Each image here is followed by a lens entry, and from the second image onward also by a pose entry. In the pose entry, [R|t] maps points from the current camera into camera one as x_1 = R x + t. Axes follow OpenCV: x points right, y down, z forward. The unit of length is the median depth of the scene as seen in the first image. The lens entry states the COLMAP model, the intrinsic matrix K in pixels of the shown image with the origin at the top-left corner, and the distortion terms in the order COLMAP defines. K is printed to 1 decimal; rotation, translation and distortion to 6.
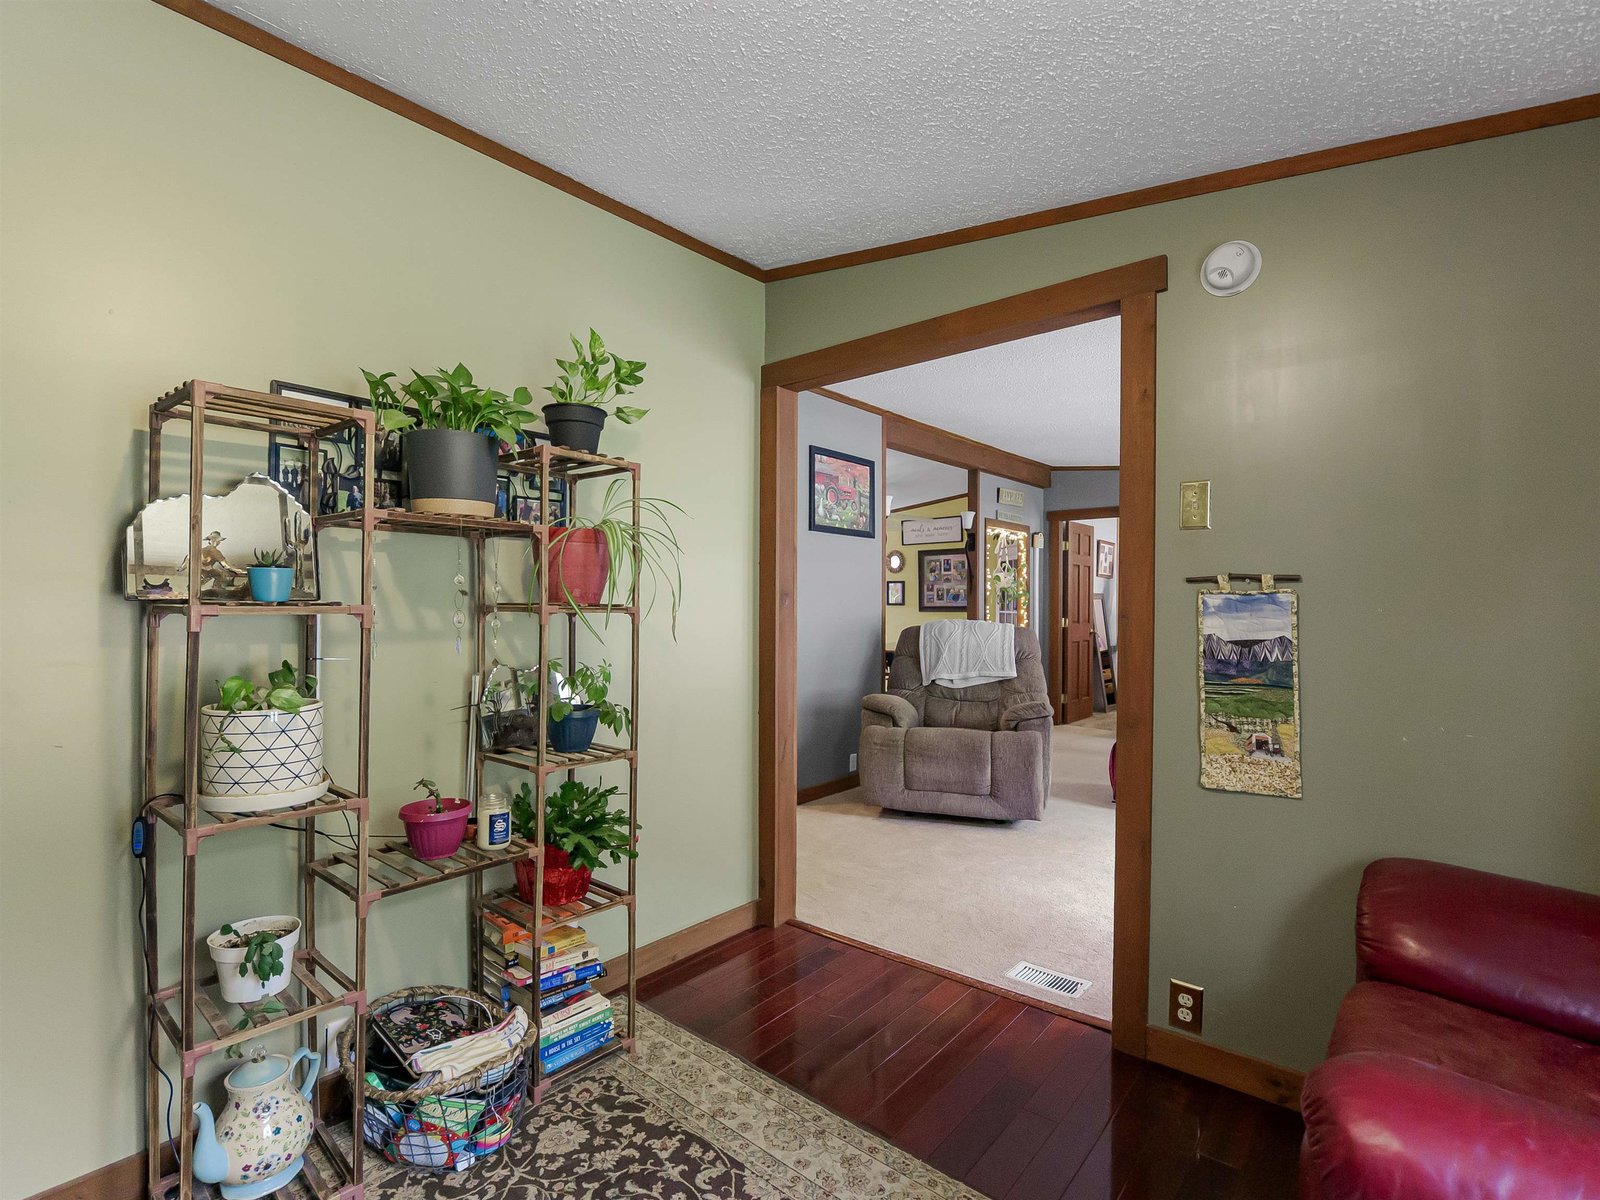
lens RADIAL K [[775.4, 0, 798.2], [0, 775.4, 599.4], [0, 0, 1]] dist [0.001278, 0.001075]
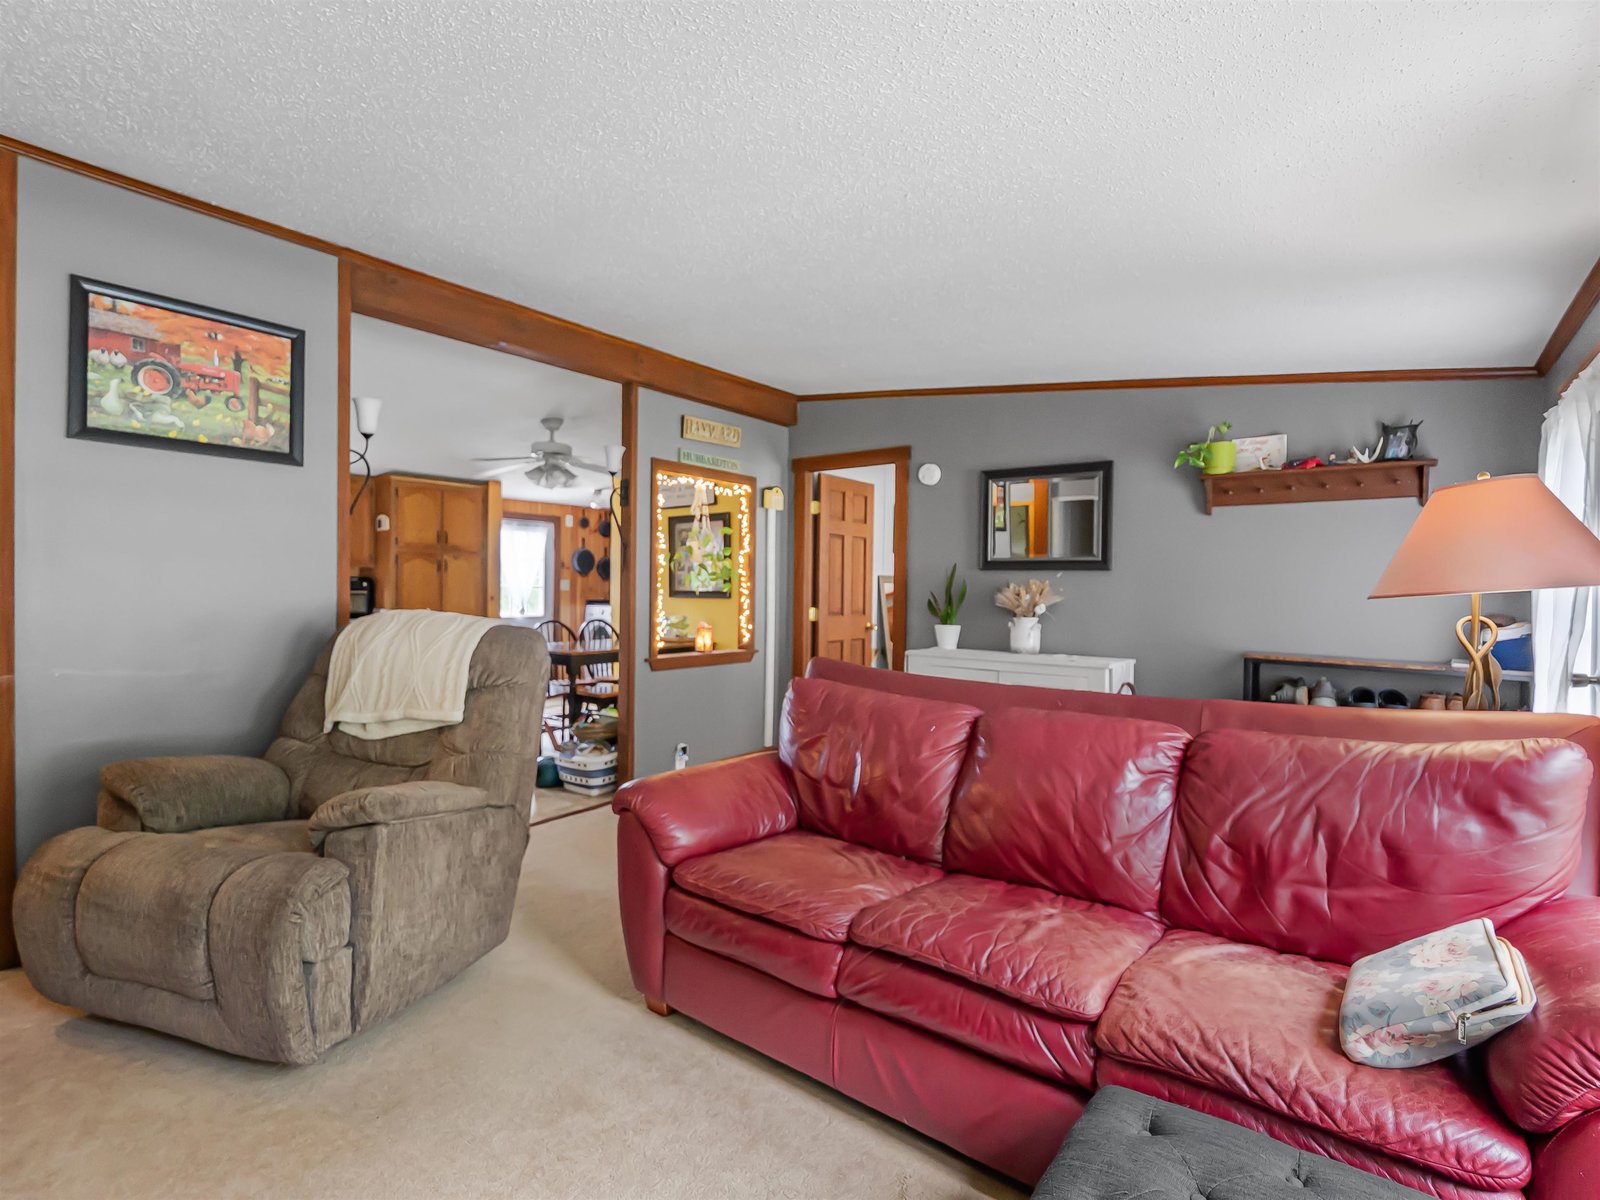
lens RADIAL K [[775.4, 0, 786.8], [0, 775.4, 595.1], [0, 0, 1]] dist [0.001278, 0.001075]
pose [[0.999603, 0.012081, 0.025466, 0.449023], [-0.012422, 0.999835, 0.013281, 0.003850], [-0.025301, -0.013592, 0.999587, 0.429152]]
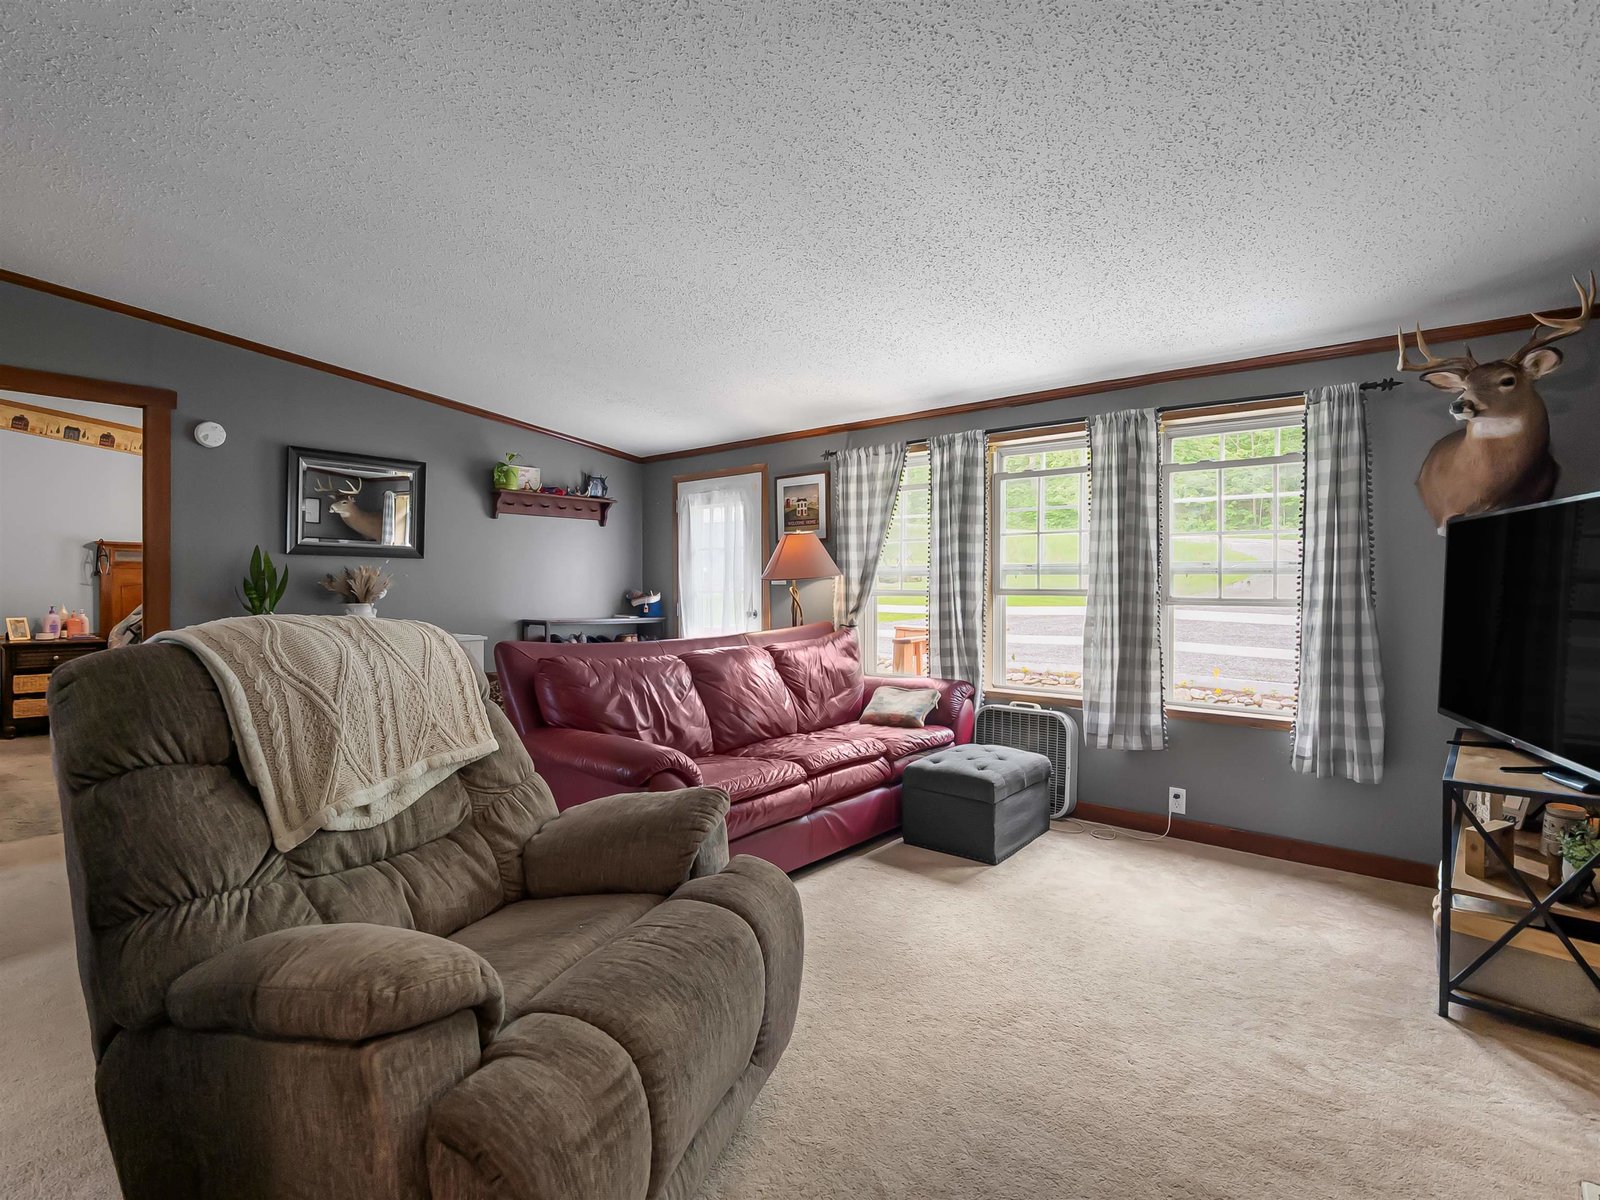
lens RADIAL K [[775.4, 0, 795.3], [0, 775.4, 591.4], [0, 0, 1]] dist [0.001278, 0.001075]
pose [[-0.010283, -0.015200, 0.999832, -0.116551], [-0.004056, 0.999877, 0.015159, 0.009431], [-0.999939, -0.003900, -0.010343, 0.777757]]
